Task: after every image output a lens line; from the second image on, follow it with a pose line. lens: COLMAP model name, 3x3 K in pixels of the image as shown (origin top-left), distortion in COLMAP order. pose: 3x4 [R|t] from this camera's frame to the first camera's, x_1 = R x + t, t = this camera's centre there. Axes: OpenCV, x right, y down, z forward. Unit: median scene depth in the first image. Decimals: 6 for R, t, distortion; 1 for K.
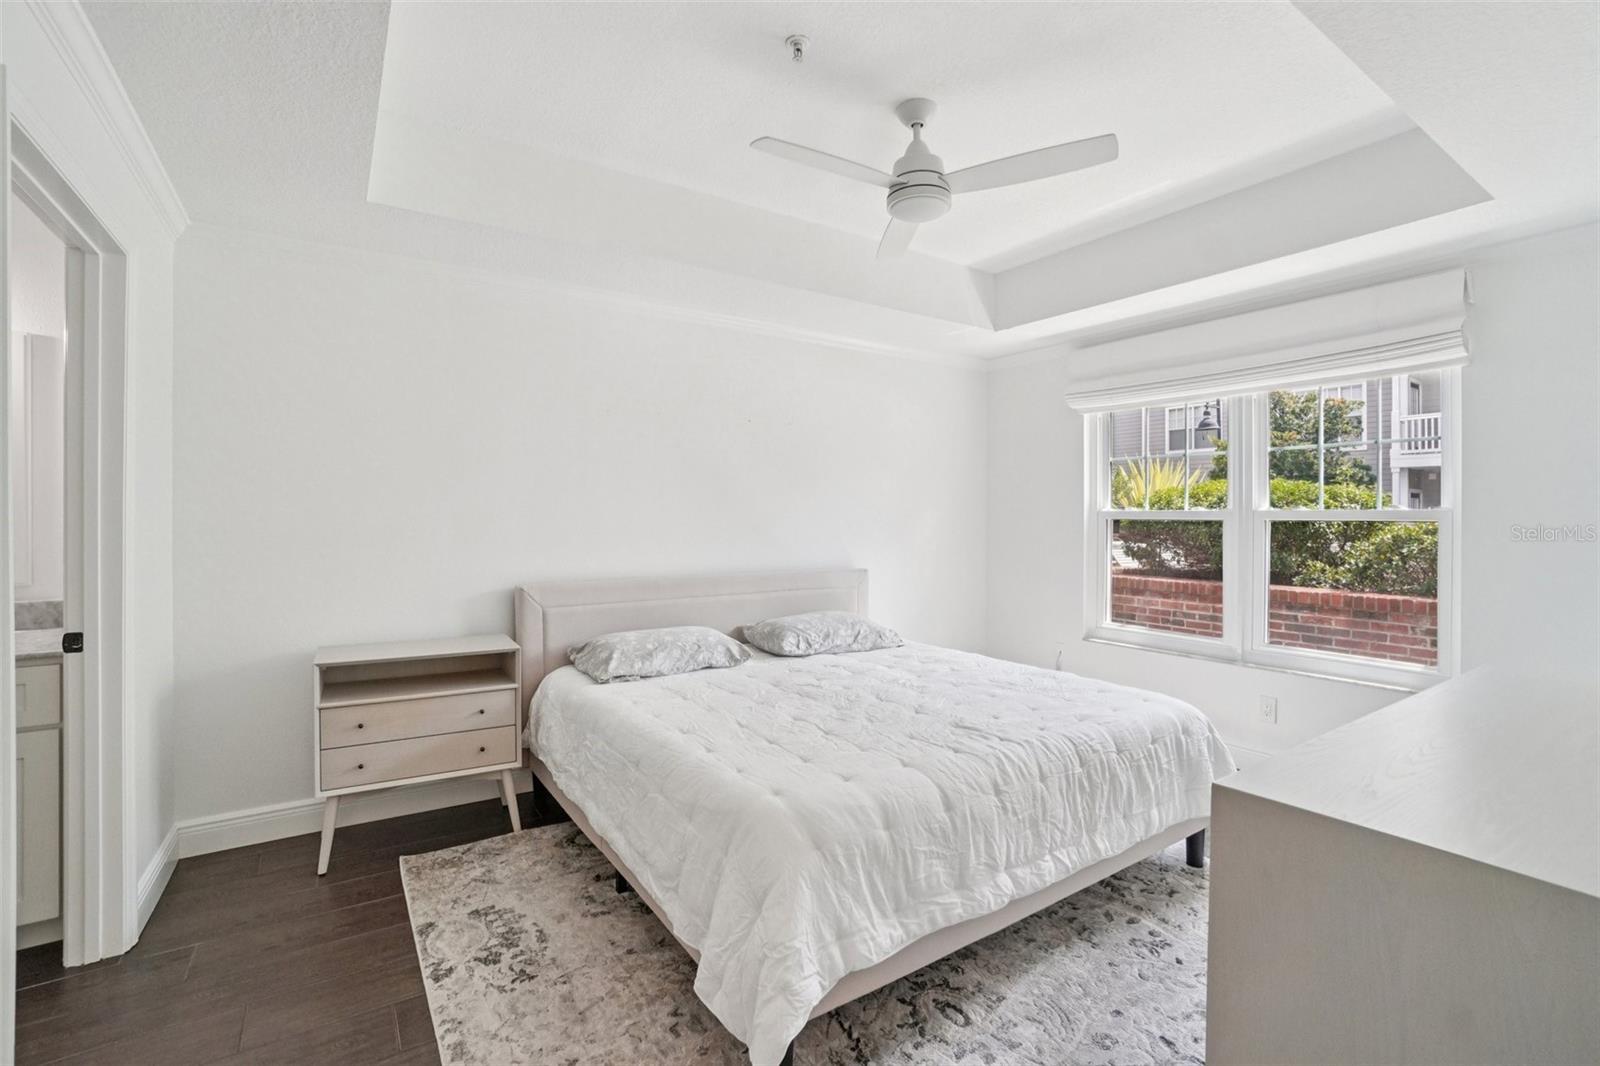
lens RADIAL K [[723.5, 0, 834.3], [0, 723.5, 513.8], [0, 0, 1]] dist [-0.042041, 0.000476]
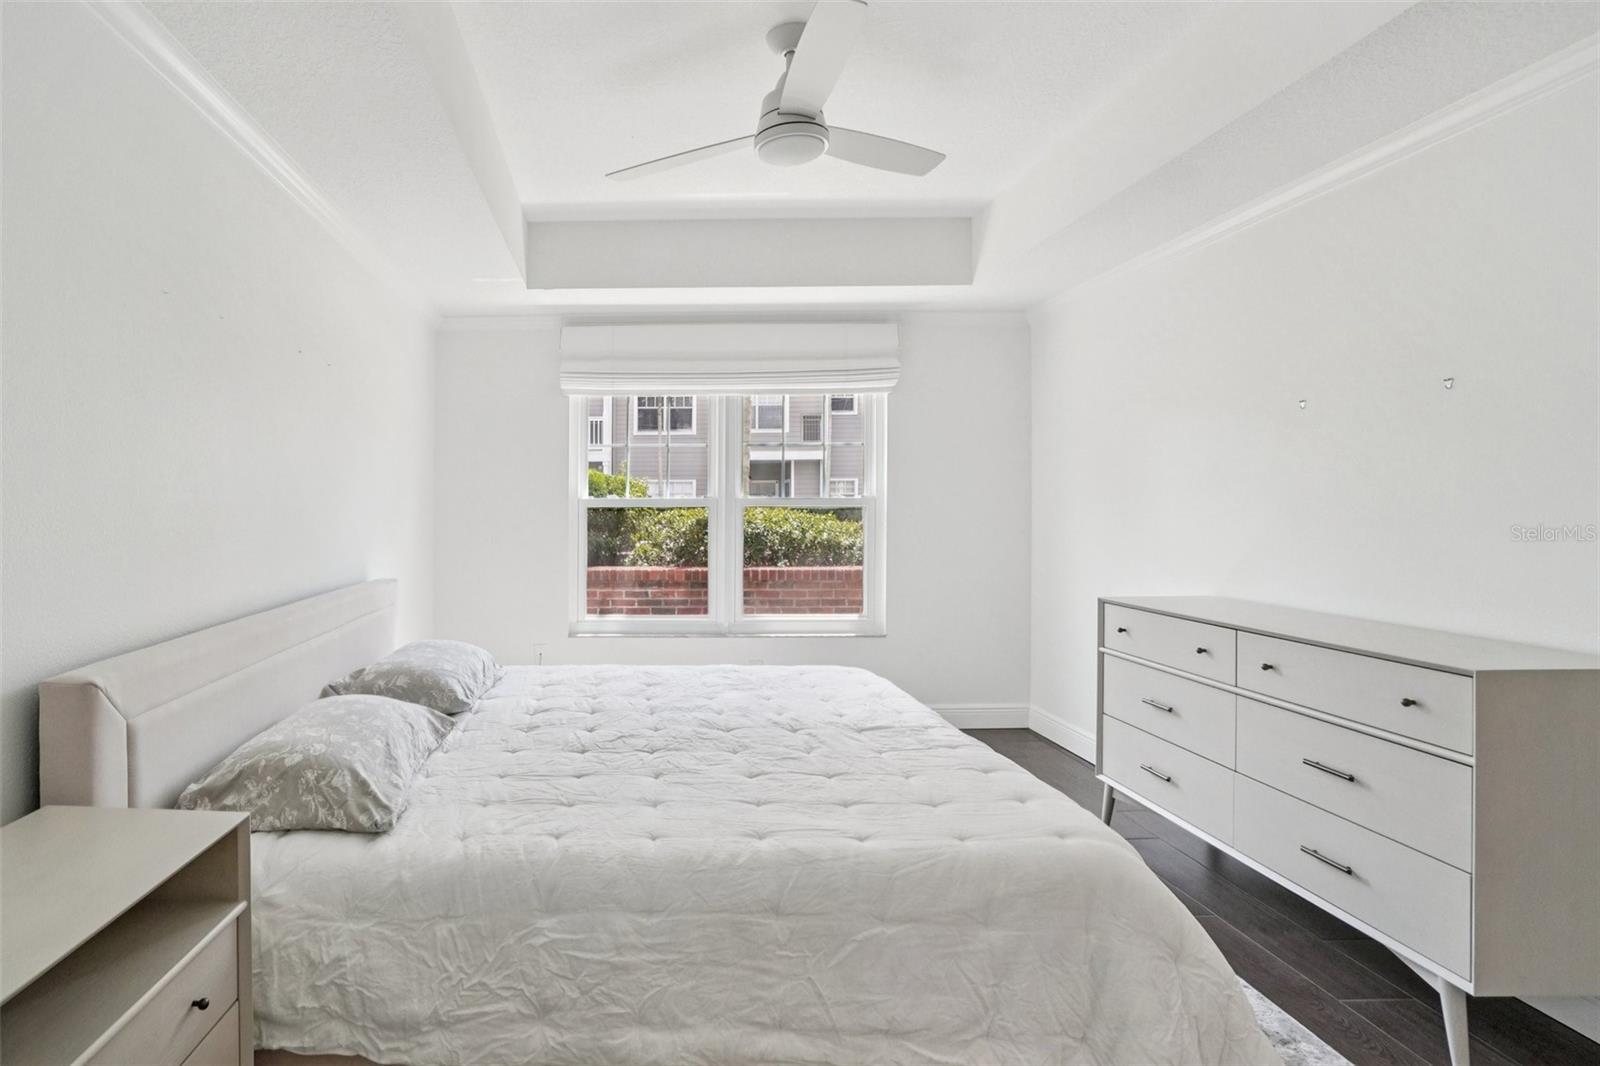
lens RADIAL K [[723.5, 0, 834.3], [0, 723.5, 513.8], [0, 0, 1]] dist [-0.042041, 0.000476]
pose [[0.579657, -0.013931, 0.814742, -0.218184], [0.000194, 0.999856, 0.016958, -0.000581], [-0.814861, -0.009671, 0.579576, 0.176251]]
